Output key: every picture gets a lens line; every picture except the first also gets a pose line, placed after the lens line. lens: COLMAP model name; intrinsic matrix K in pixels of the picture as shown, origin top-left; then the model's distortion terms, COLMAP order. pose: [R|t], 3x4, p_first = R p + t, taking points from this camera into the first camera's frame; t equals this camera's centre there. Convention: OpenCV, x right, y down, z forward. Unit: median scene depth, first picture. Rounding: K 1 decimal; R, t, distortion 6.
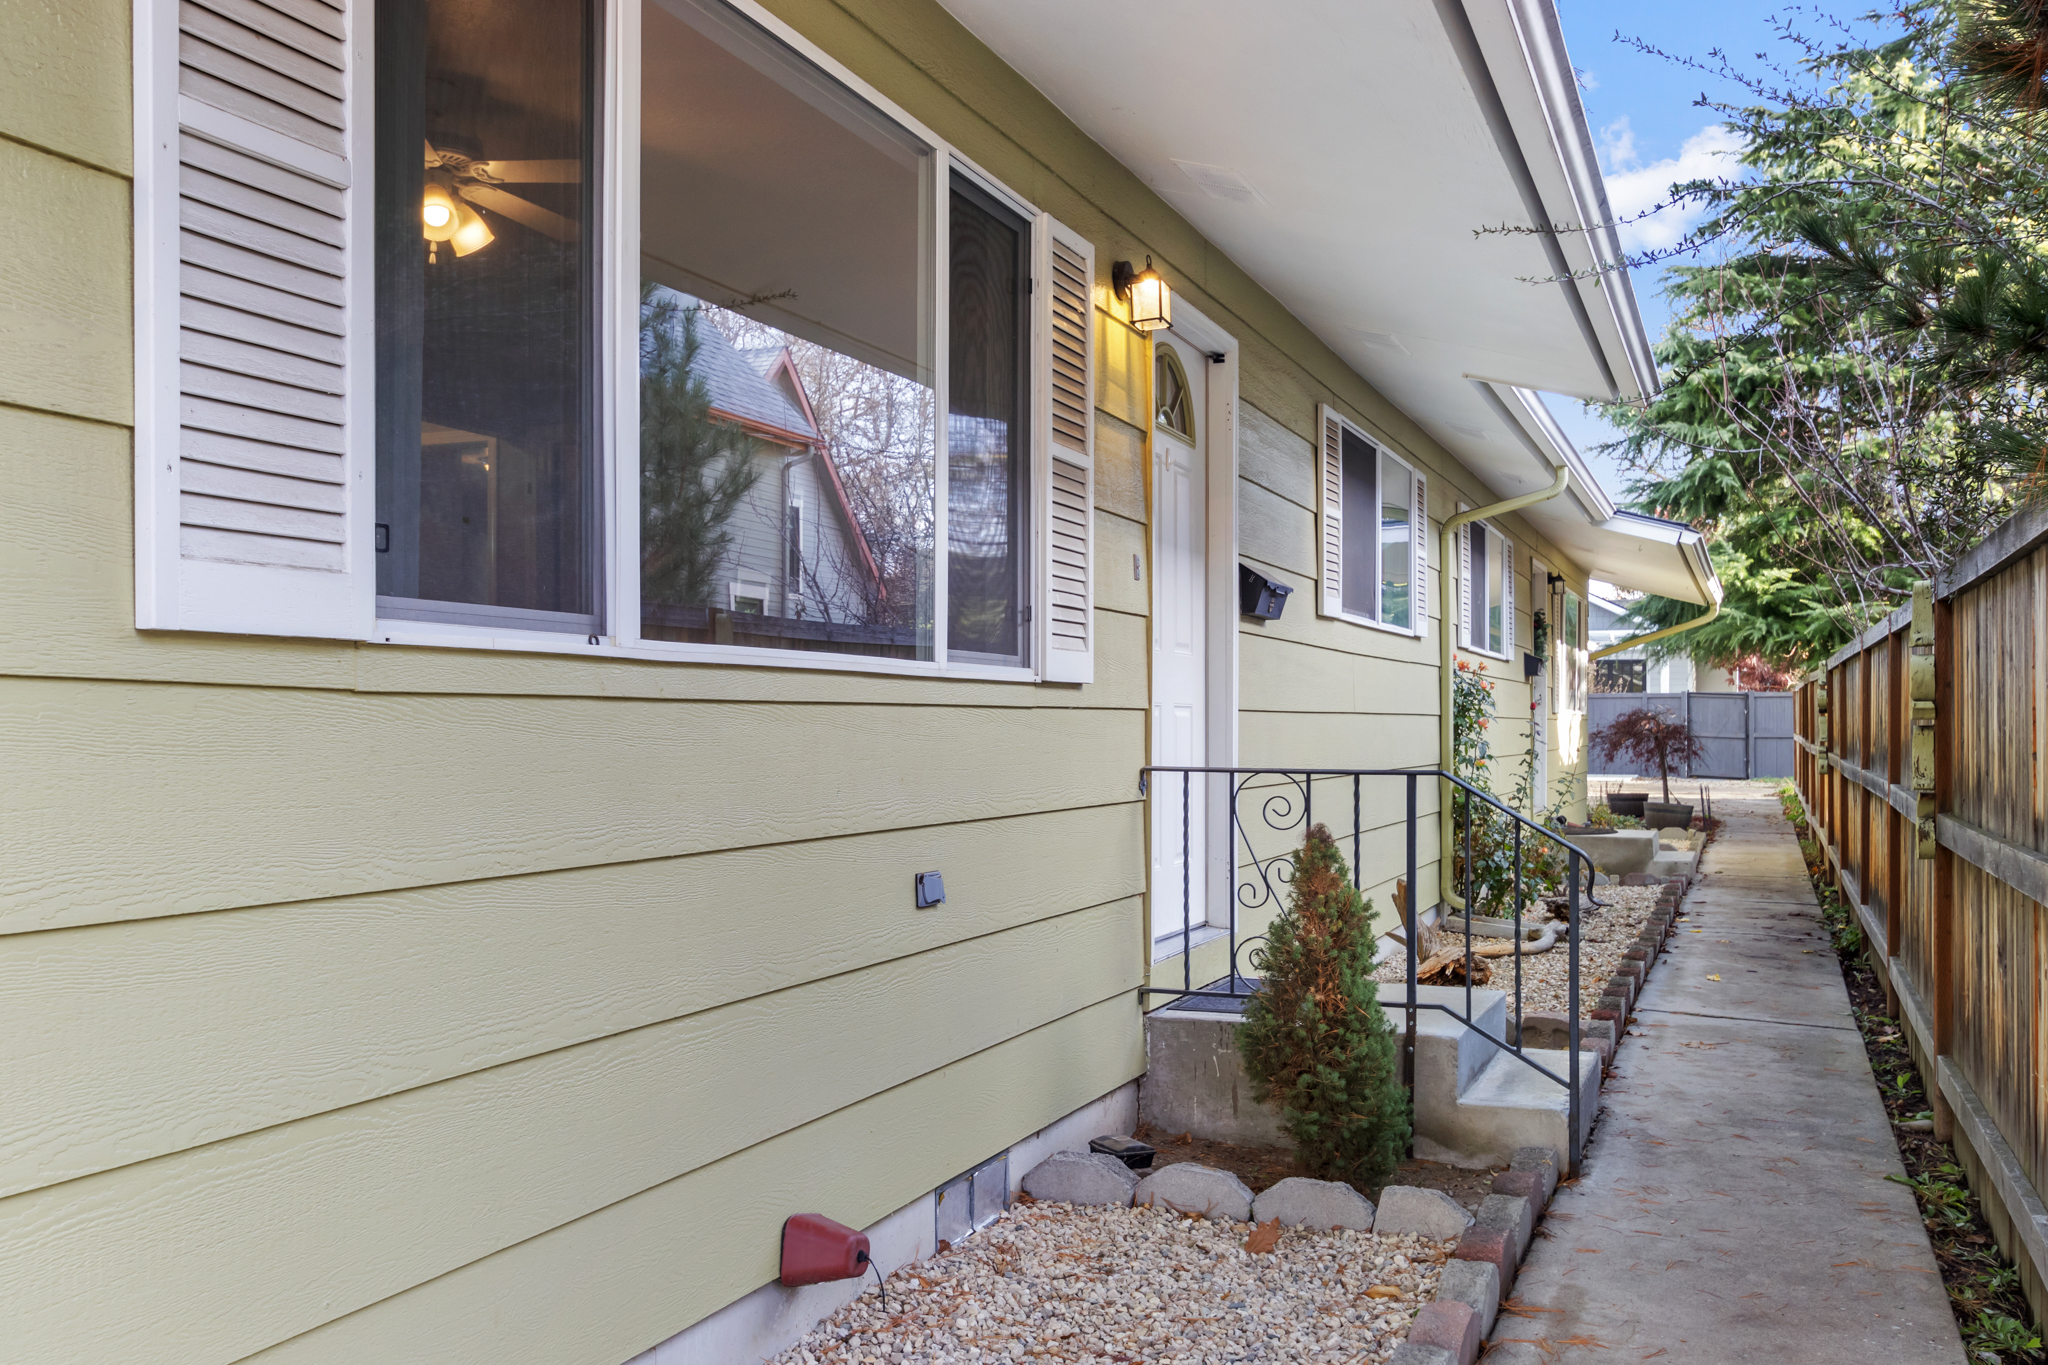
lens RADIAL K [[1929.3, 0, 1024.0], [0, 1929.3, 682.5], [0, 0, 1]] dist [0.003646, 0.001492]
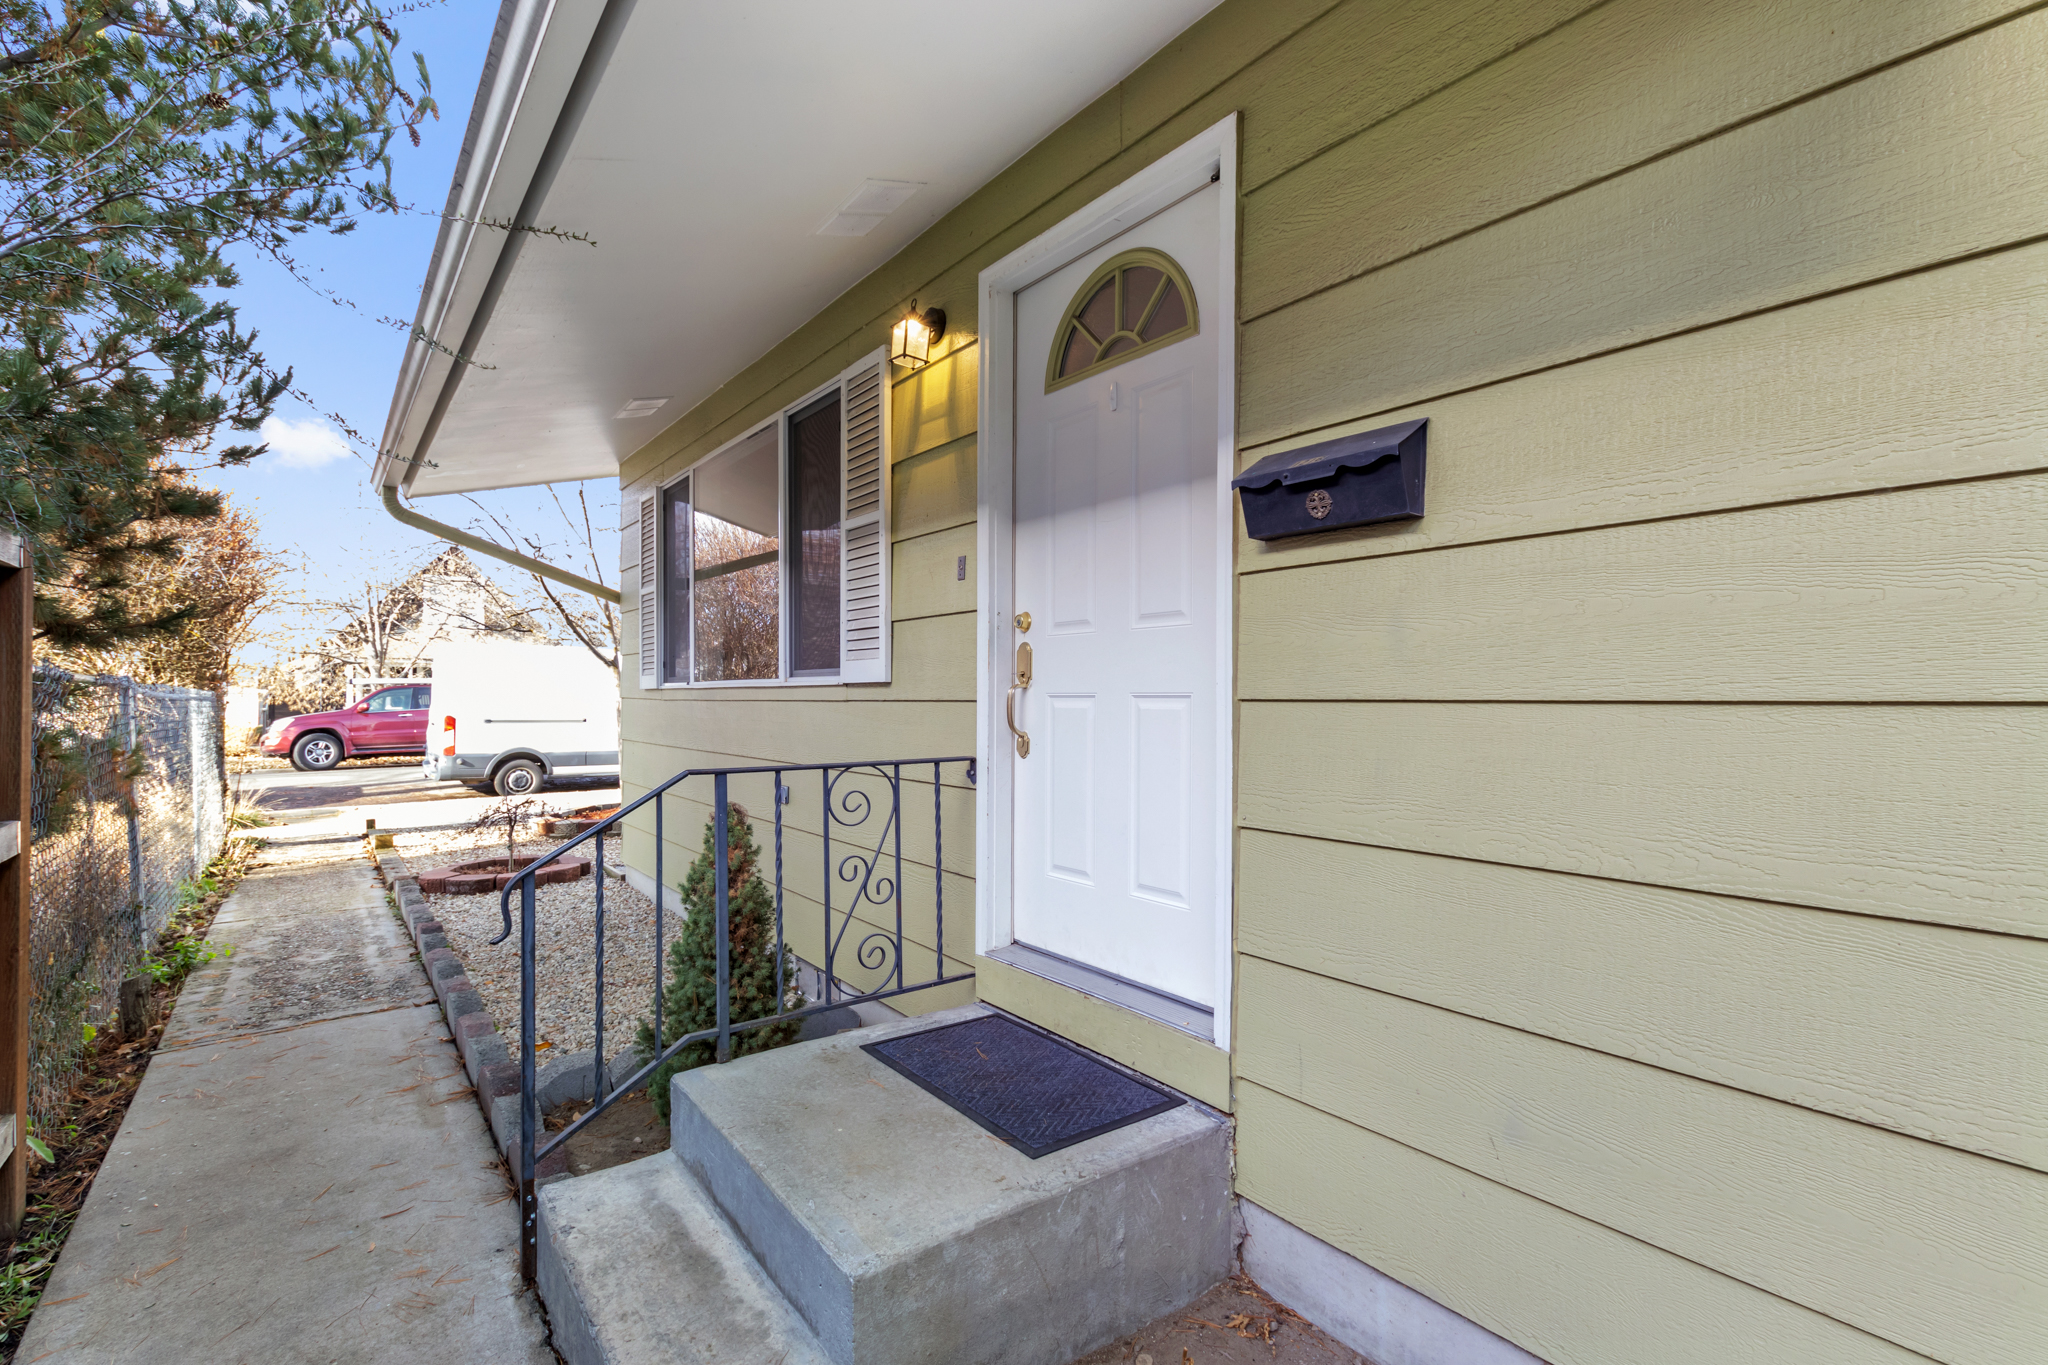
lens RADIAL K [[930.3, 0, 1016.0], [0, 930.3, 707.9], [0, 0, 1]] dist [0.006676, -0.001274]
pose [[-0.529191, -0.000338, -0.848503, 0.549264], [0.015260, 0.999834, -0.009915, 0.027613], [0.848366, -0.018195, -0.529098, 1.476788]]
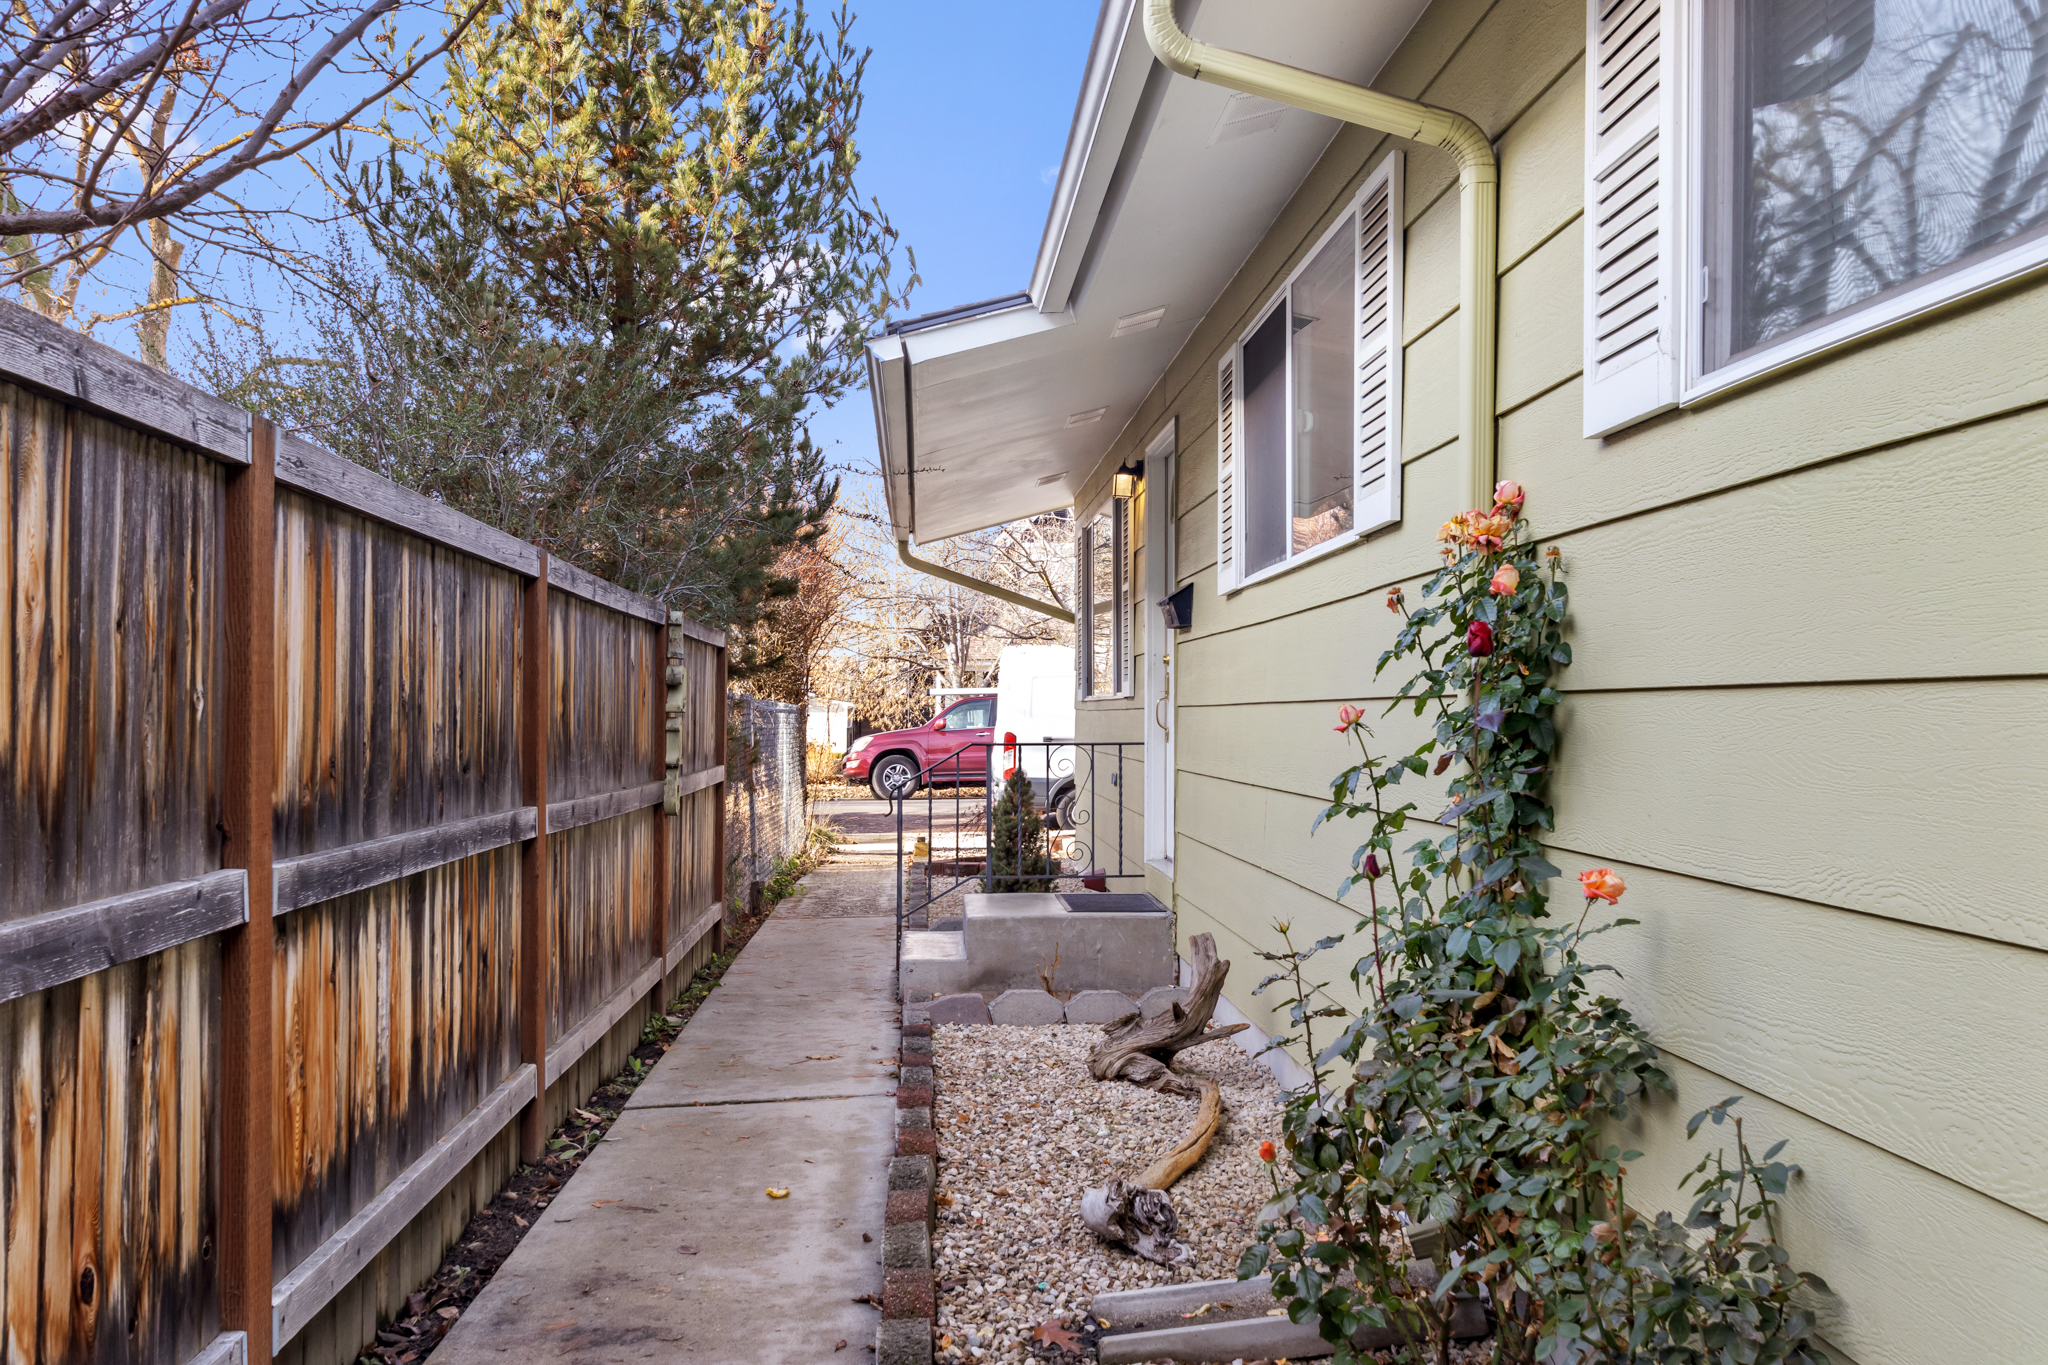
lens RADIAL K [[1929.3, 0, 1024.0], [0, 1929.3, 682.5], [0, 0, 1]] dist [0.003646, 0.001492]
pose [[-0.914606, -0.013525, -0.404120, 0.965572], [0.003983, 0.999091, -0.042452, 0.072560], [0.404327, -0.040436, -0.913720, 2.853322]]
